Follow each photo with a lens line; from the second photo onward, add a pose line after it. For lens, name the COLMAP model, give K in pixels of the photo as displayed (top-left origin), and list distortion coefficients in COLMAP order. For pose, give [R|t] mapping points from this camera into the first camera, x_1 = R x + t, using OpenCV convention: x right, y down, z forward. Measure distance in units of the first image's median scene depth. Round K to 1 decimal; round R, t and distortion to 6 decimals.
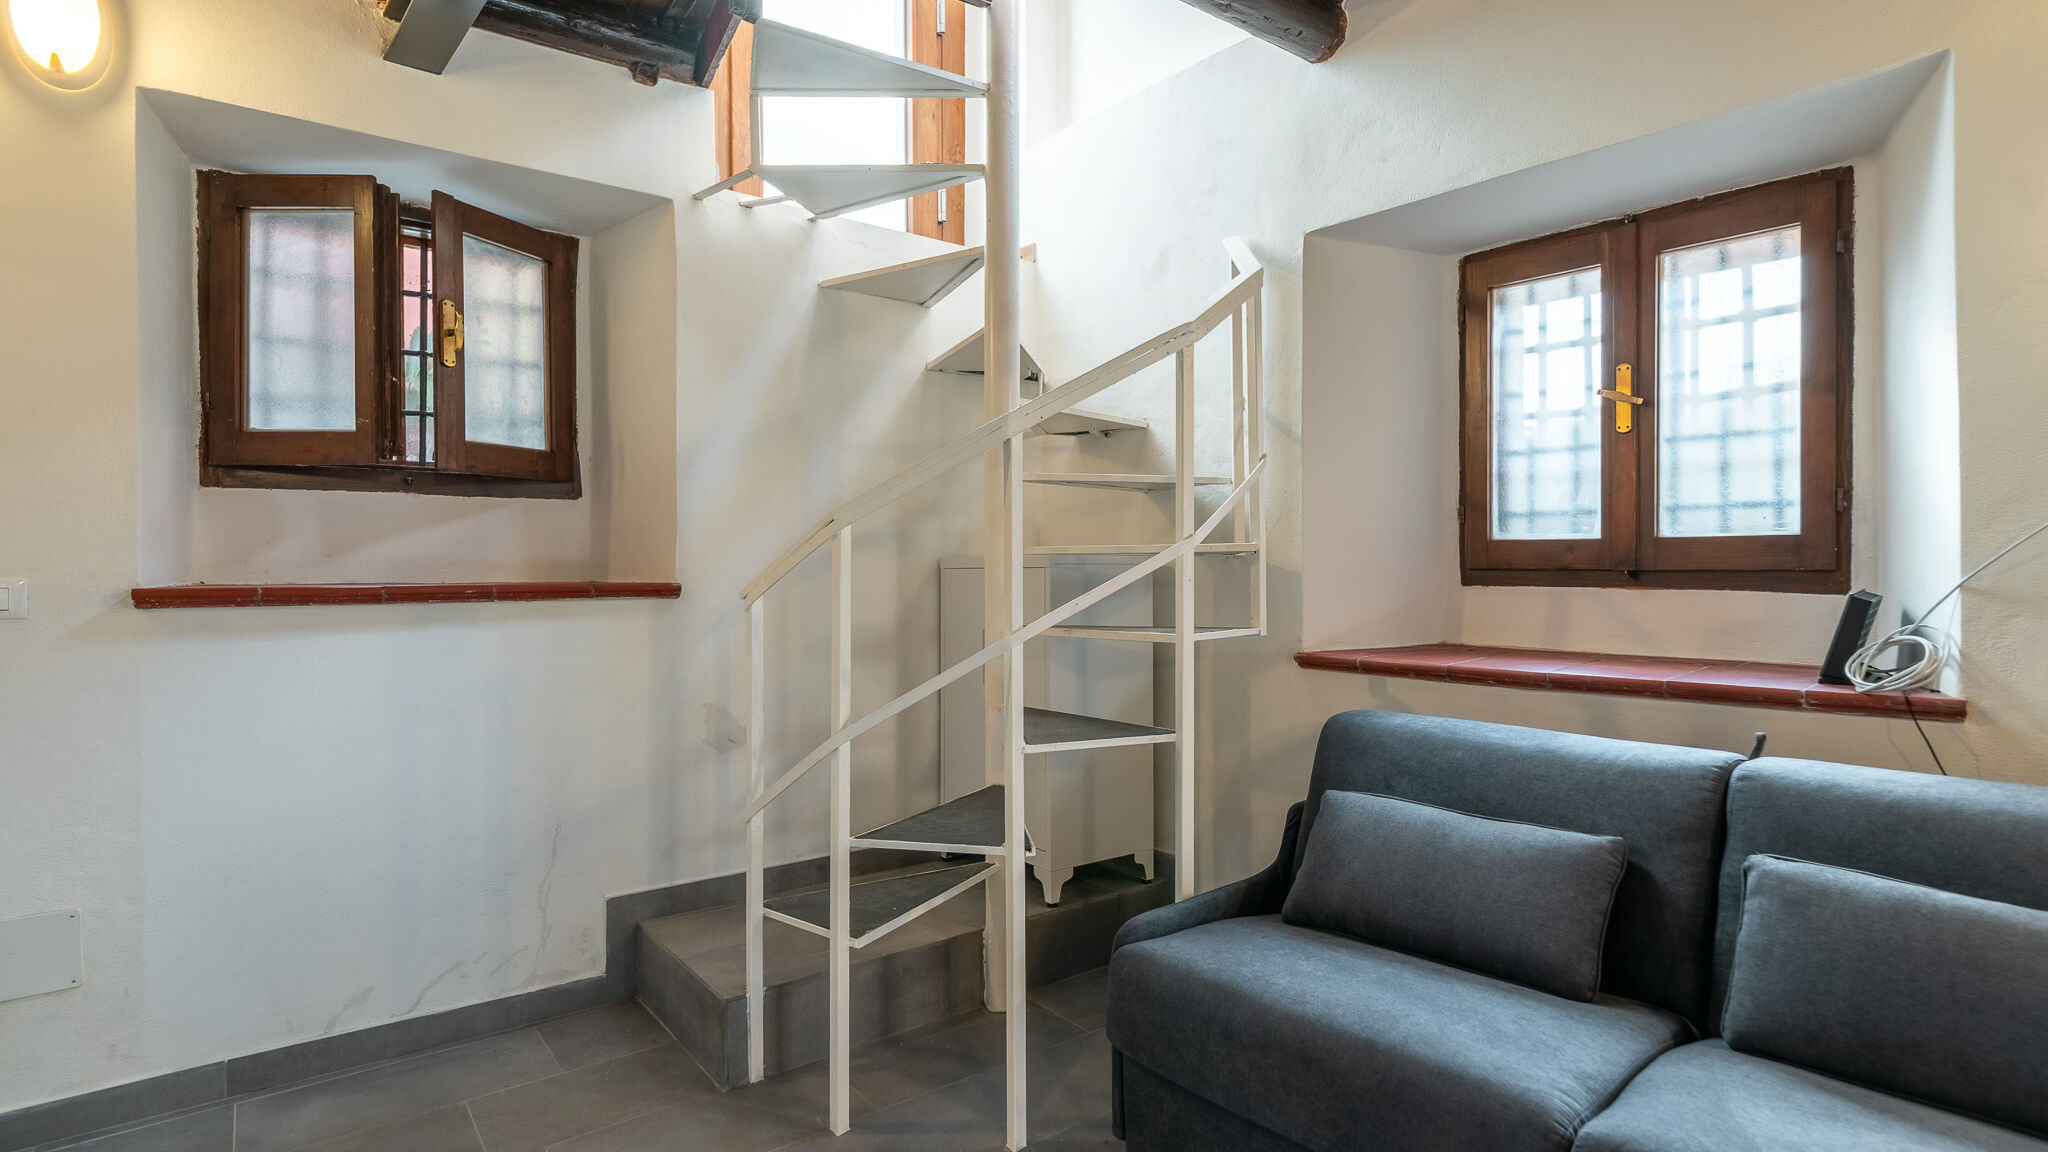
lens RADIAL K [[1022.2, 0, 1021.1], [0, 1022.2, 569.1], [0, 0, 1]] dist [0.001799, 0.000759]
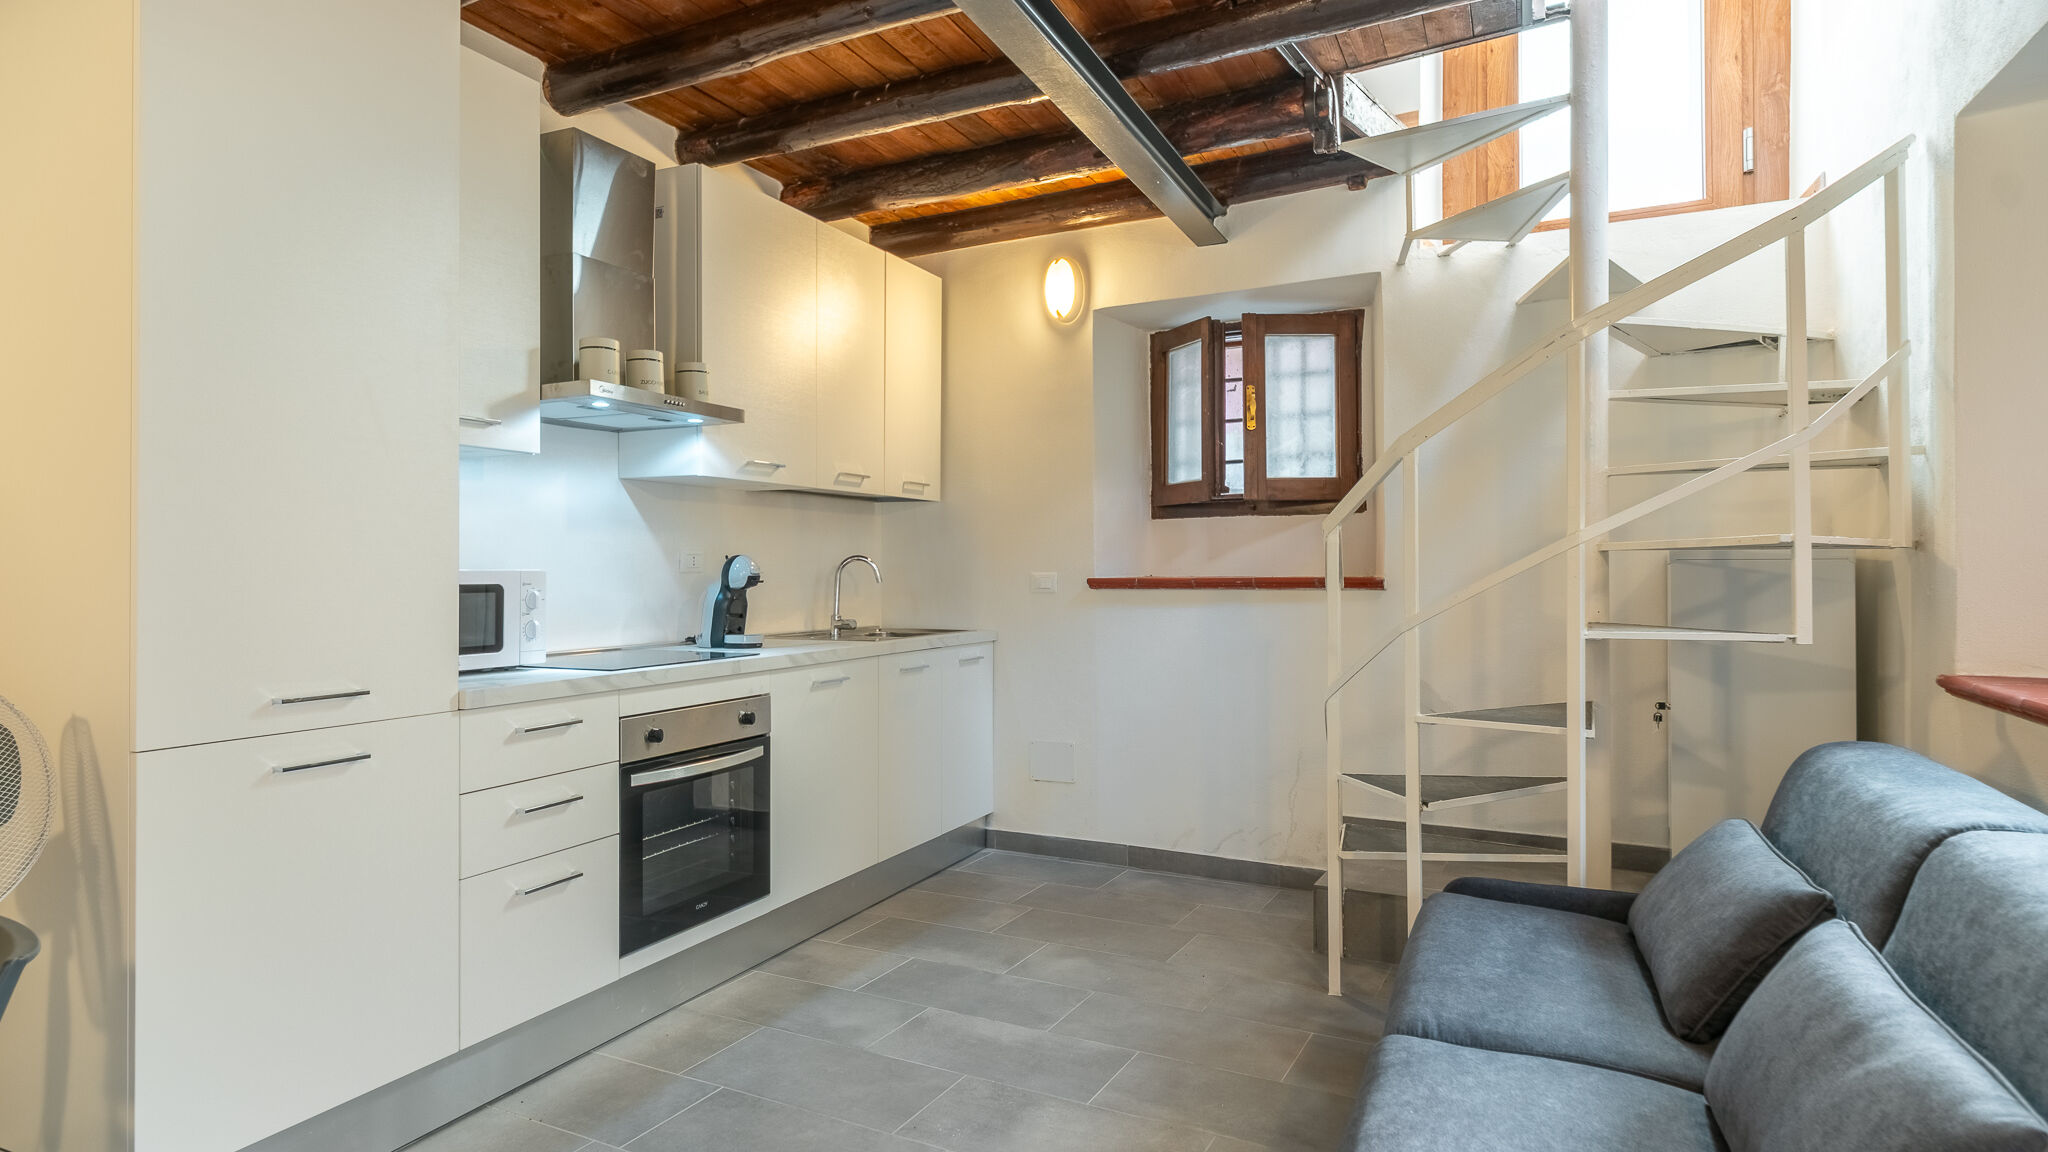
lens RADIAL K [[1056.5, 0, 965.0], [0, 1056.5, 566.0], [0, 0, 1]] dist [0.003049, -0.002052]
pose [[0.387910, -0.003532, -0.921690, 0.699755], [0.005418, 0.999984, -0.001552, -0.001817], [0.921681, -0.004391, 0.387923, 0.027850]]
